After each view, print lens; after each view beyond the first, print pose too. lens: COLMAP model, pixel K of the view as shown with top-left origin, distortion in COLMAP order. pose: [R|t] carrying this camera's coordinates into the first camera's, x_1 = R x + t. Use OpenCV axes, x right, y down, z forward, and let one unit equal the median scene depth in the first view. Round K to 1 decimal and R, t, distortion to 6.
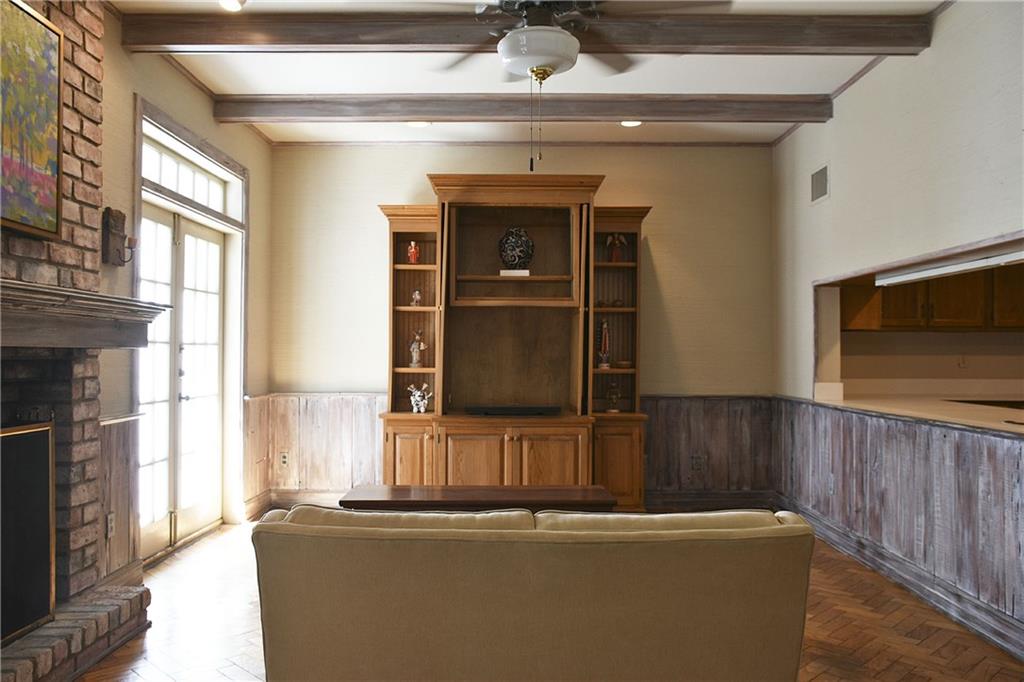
lens RADIAL K [[811.8, 0, 512.0], [0, 811.8, 341.0], [0, 0, 1]] dist [0.036707, 0.003146]
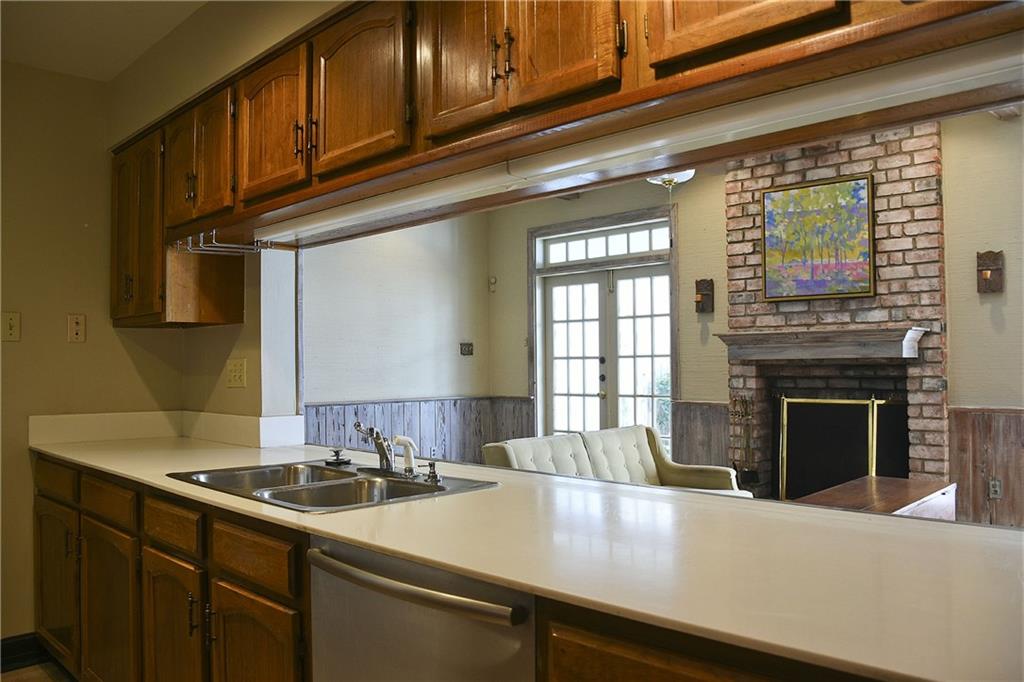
lens RADIAL K [[822.3, 0, 512.0], [0, 822.3, 341.0], [0, 0, 1]] dist [-0.118911, 0.007836]
pose [[-0.712472, -0.014072, -0.701560, 0.675530], [0.018796, 0.999057, -0.039127, 0.014276], [0.701449, -0.041063, -0.711536, 0.963309]]
